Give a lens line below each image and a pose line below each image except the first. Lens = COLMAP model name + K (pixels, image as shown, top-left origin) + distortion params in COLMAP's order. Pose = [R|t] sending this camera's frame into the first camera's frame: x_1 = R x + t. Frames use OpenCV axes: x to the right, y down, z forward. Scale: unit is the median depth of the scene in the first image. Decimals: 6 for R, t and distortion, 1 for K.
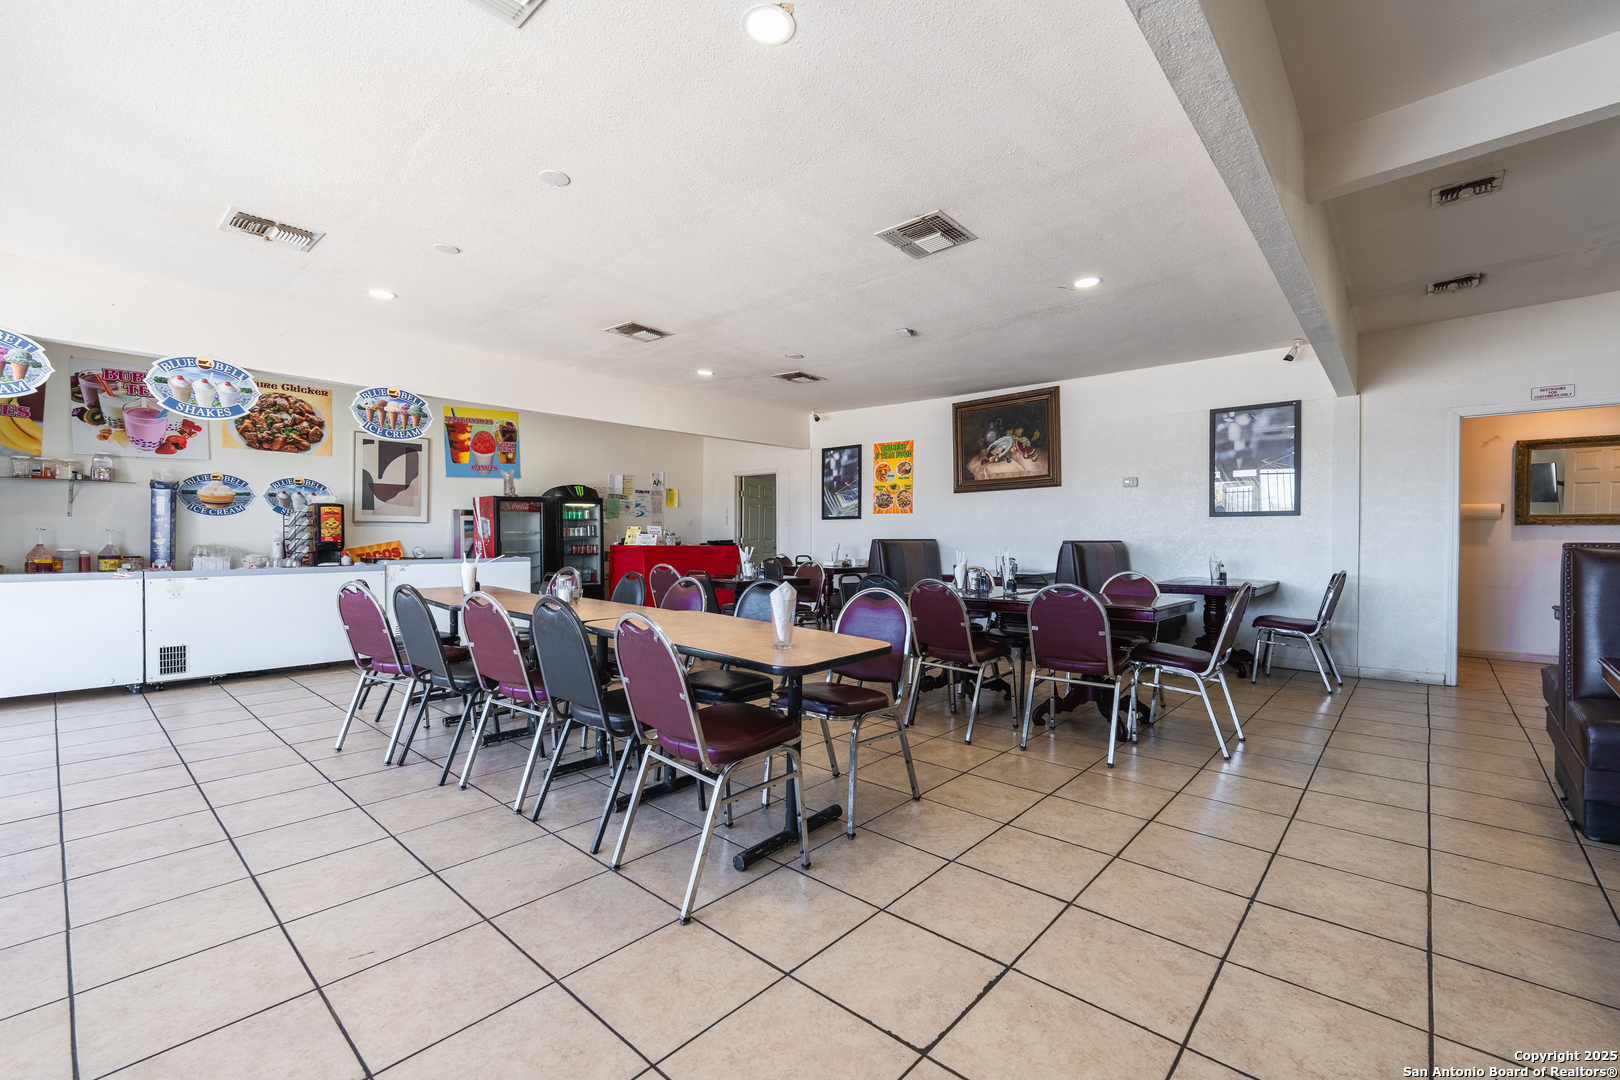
lens RADIAL K [[696.9, 0, 803.6], [0, 696.9, 532.2], [0, 0, 1]] dist [-0.002491, -0.000311]
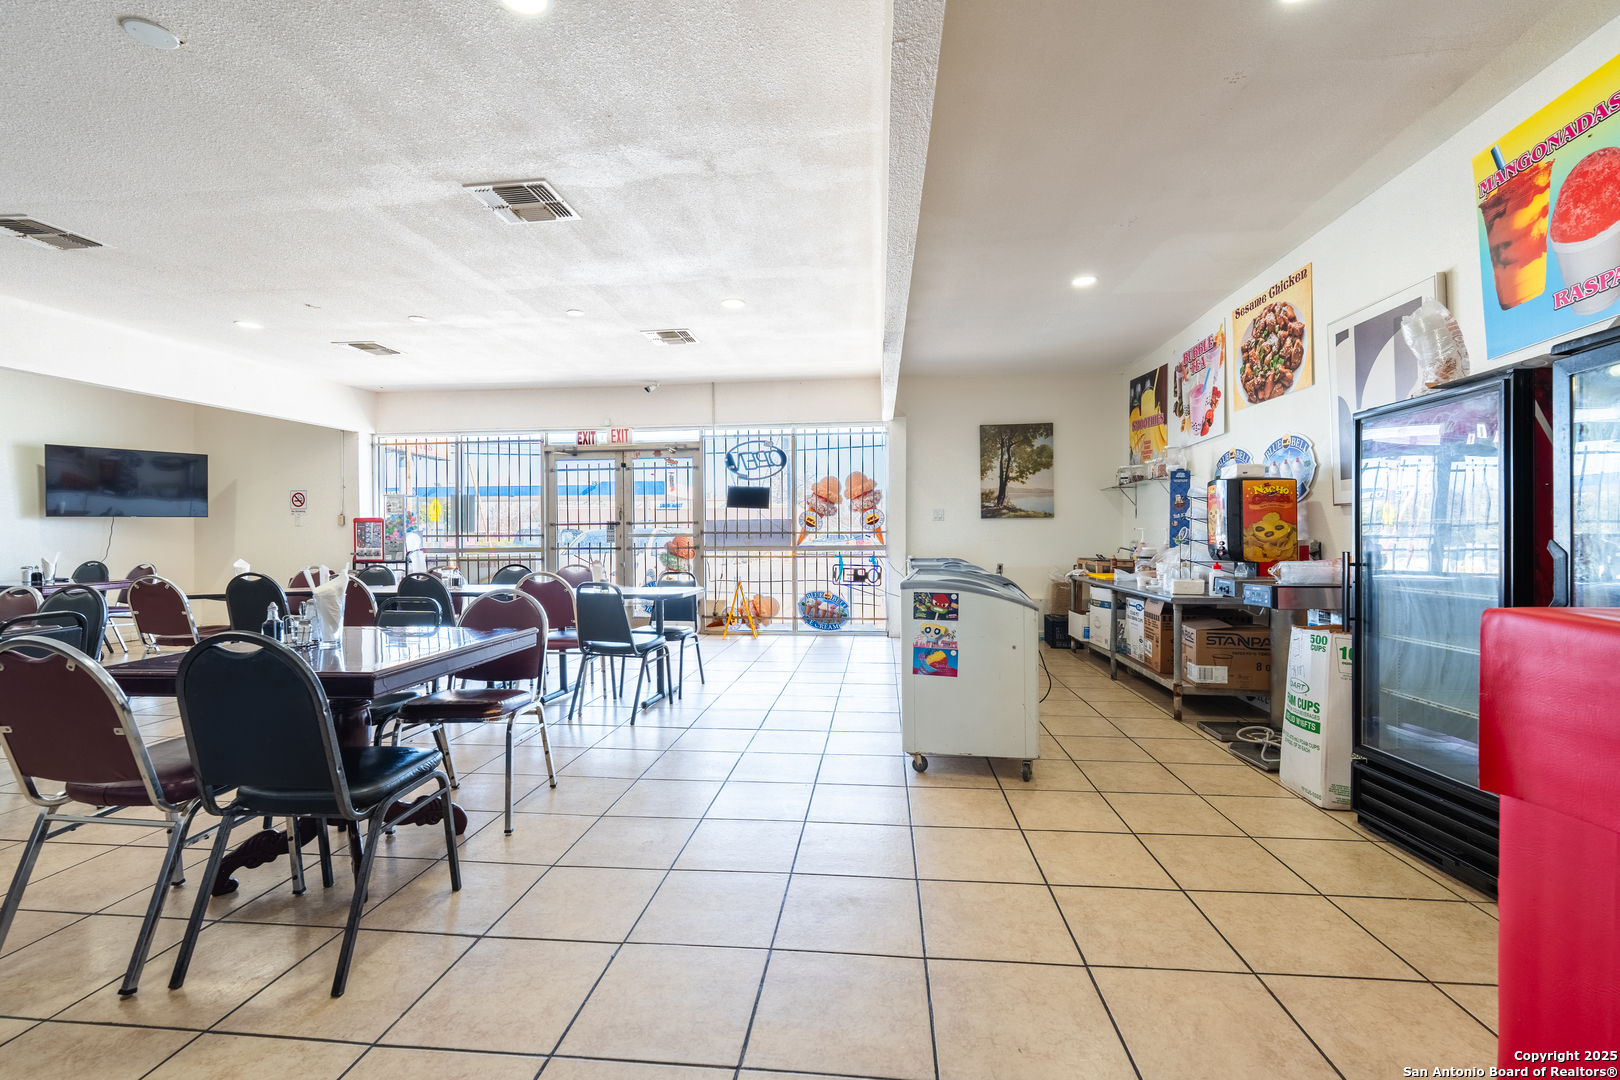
lens RADIAL K [[696.9, 0, 811.6], [0, 696.9, 541.8], [0, 0, 1]] dist [-0.002491, -0.000311]
pose [[-0.807442, 0.000955, -0.589947, -0.030189], [0.001067, 0.999999, 0.000158, 0.006799], [0.589947, -0.000502, -0.807442, 0.731973]]
